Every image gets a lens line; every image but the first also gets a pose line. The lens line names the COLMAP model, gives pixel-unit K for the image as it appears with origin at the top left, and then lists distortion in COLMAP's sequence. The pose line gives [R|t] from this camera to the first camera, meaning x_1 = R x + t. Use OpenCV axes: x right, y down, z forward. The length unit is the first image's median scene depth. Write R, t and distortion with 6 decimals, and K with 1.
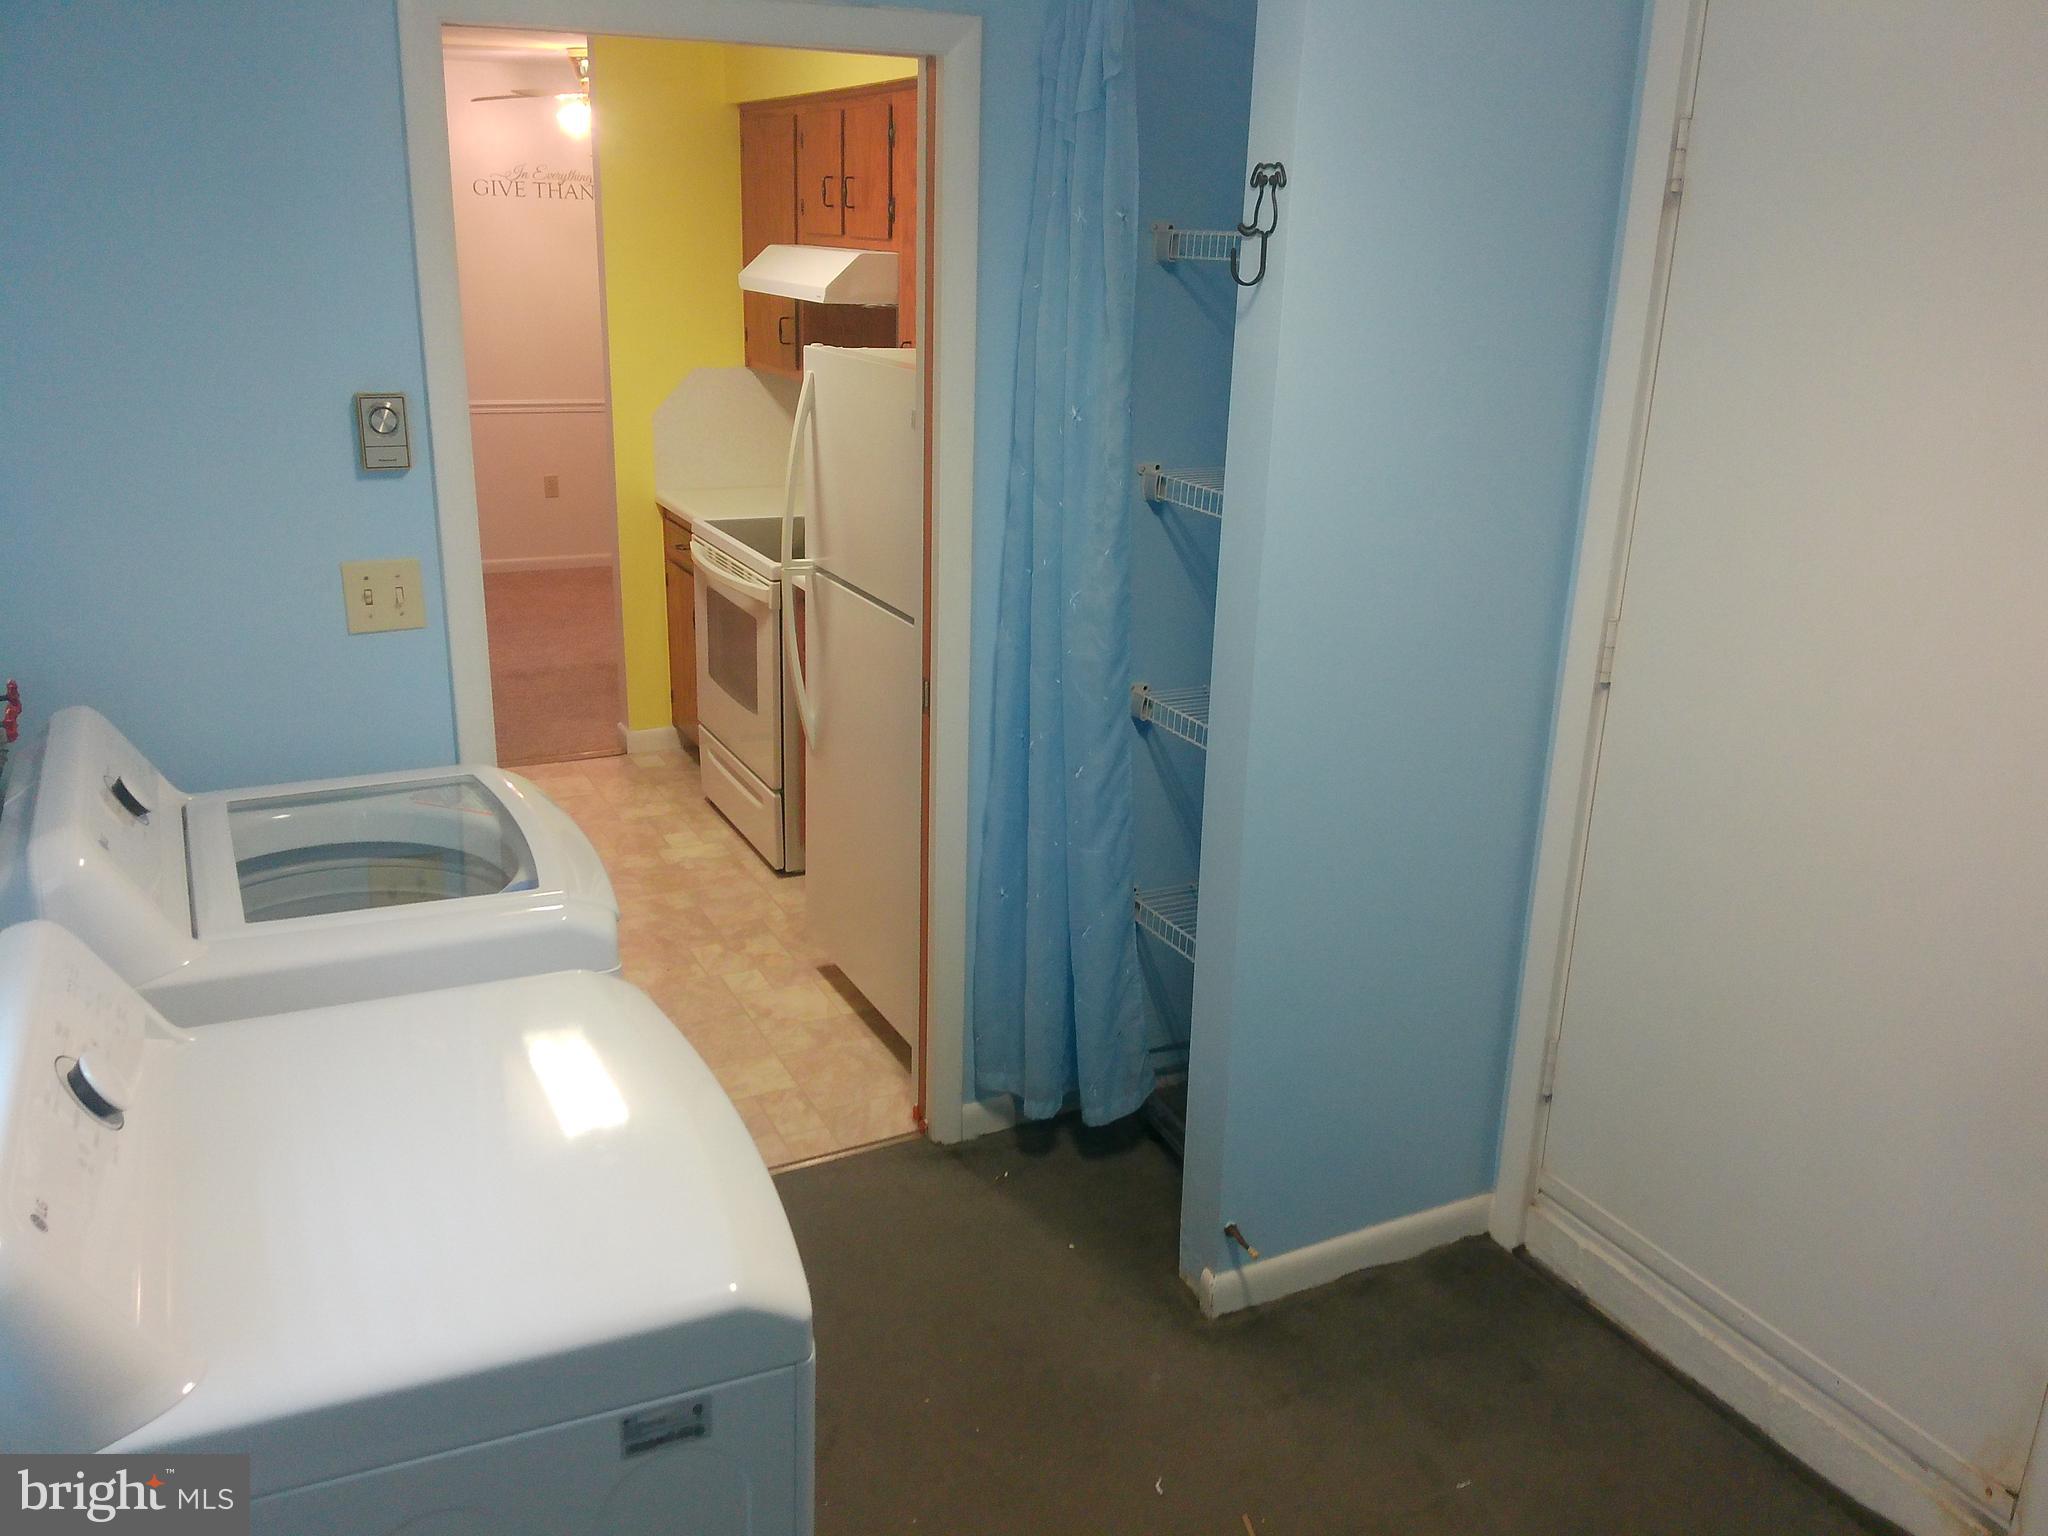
lens RADIAL K [[1672.3, 0, 1024.0], [0, 1672.3, 768.0], [0, 0, 1]] dist [0.152222, -0.329301]
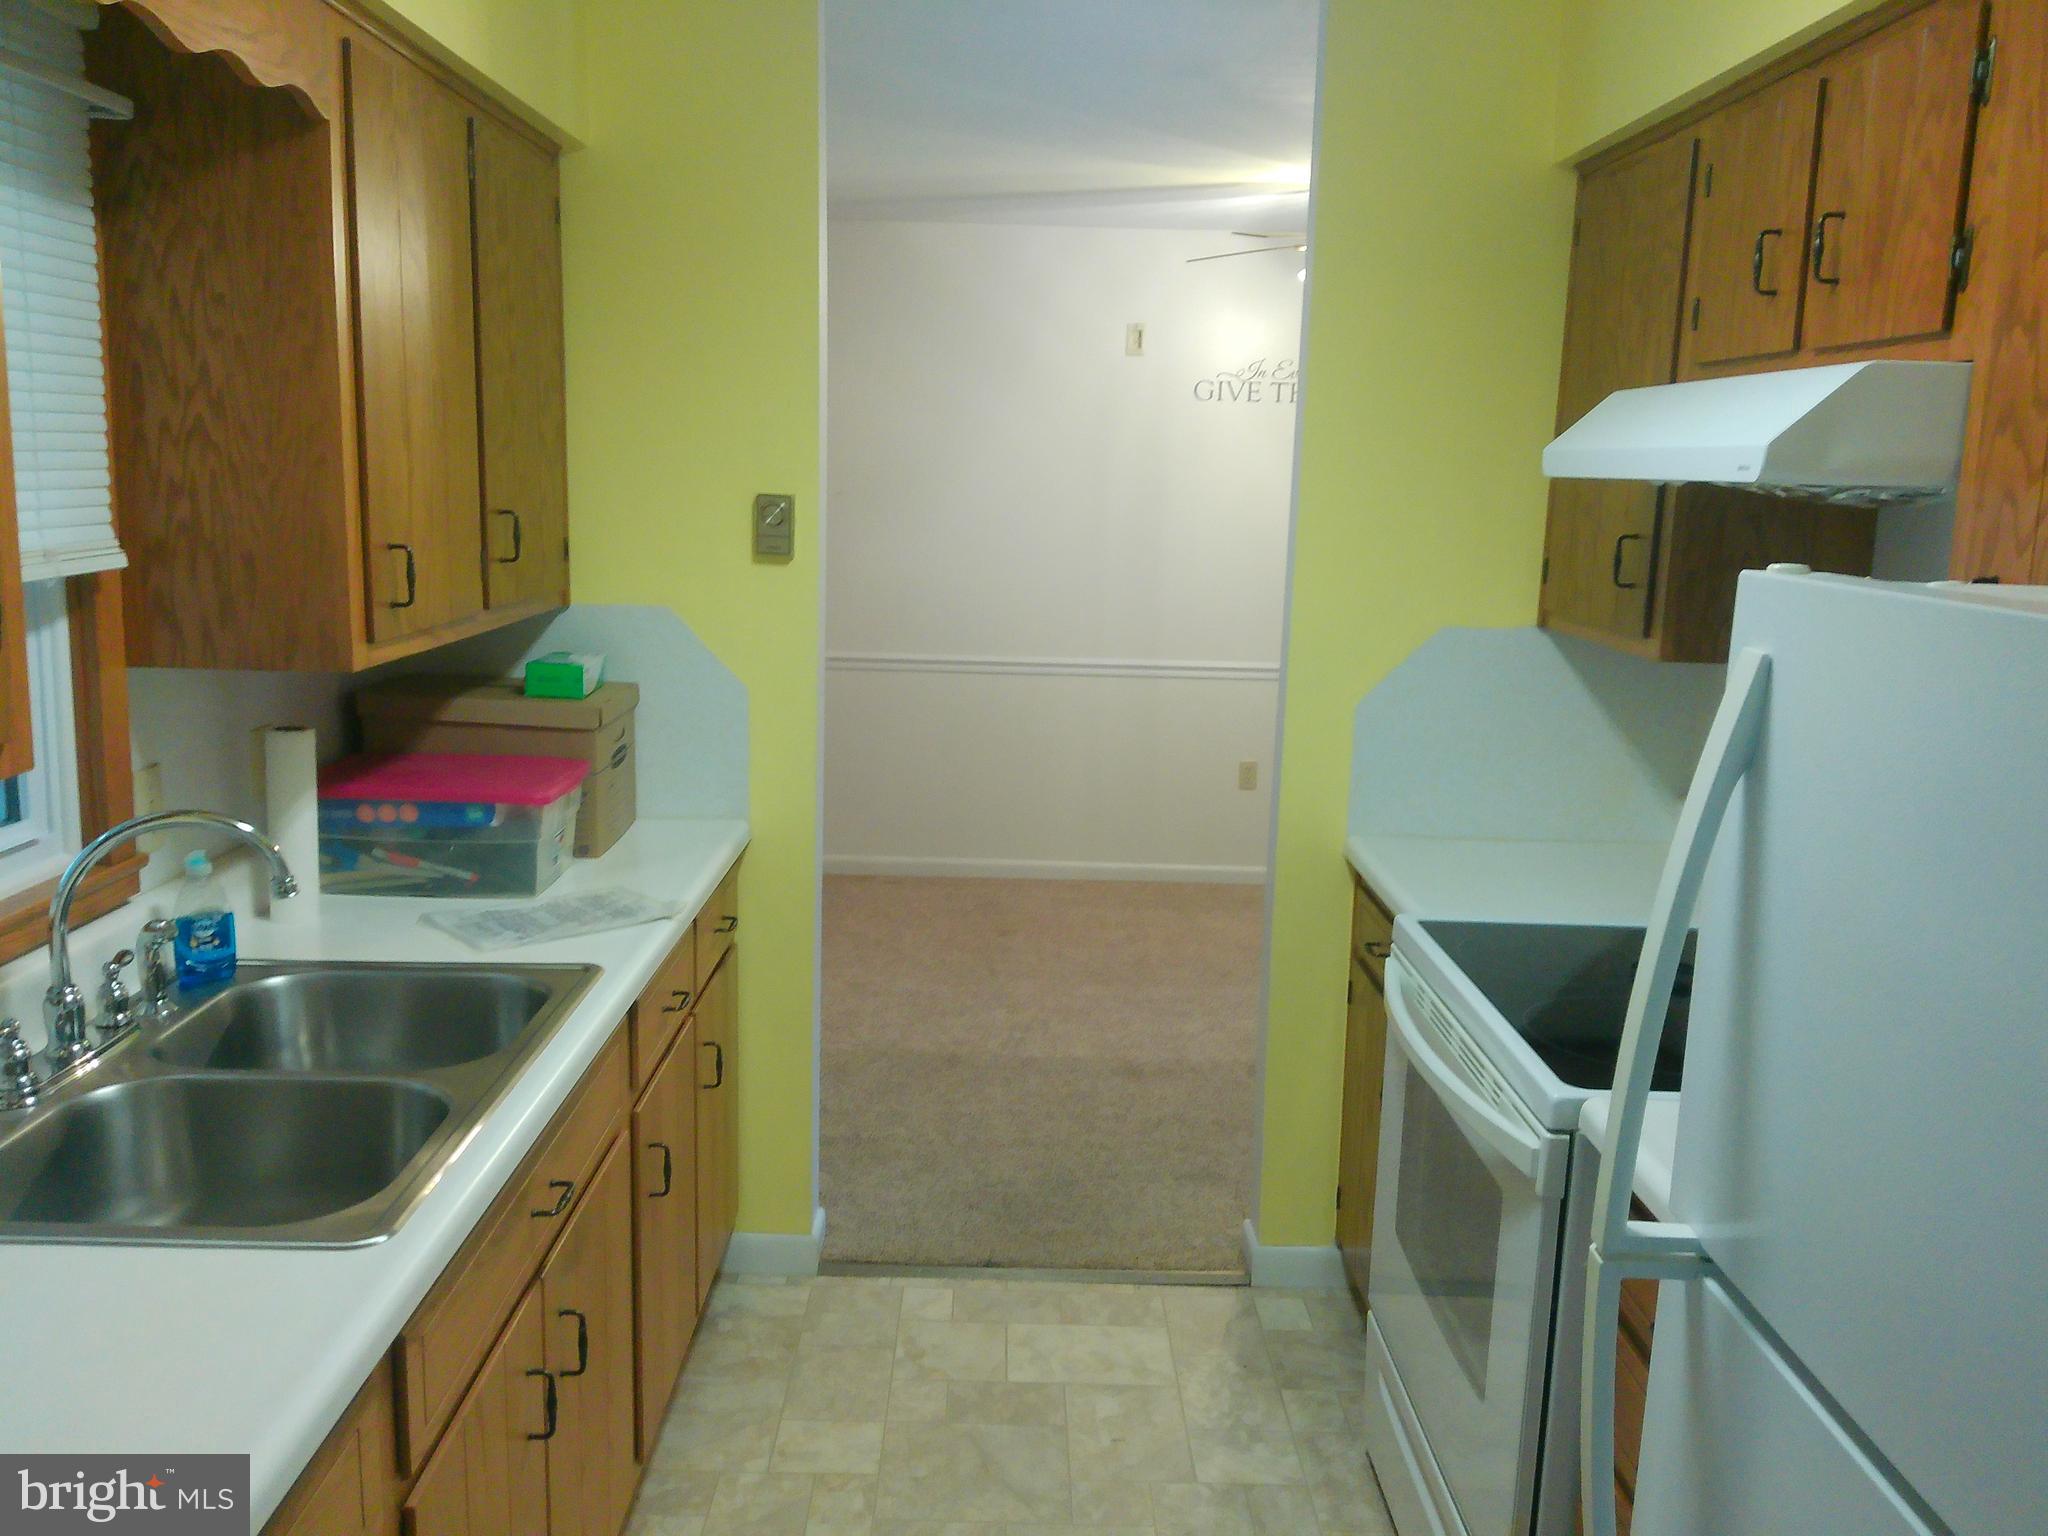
lens RADIAL K [[1670.8, 0, 1022.0], [0, 1670.8, 803.5], [0, 0, 1]] dist [0.001512, -0.010585]
pose [[0.899180, 0.076679, -0.430809, -0.085895], [-0.128964, 0.987236, -0.093456, -0.121526], [0.418144, 0.139593, 0.897591, 0.504429]]
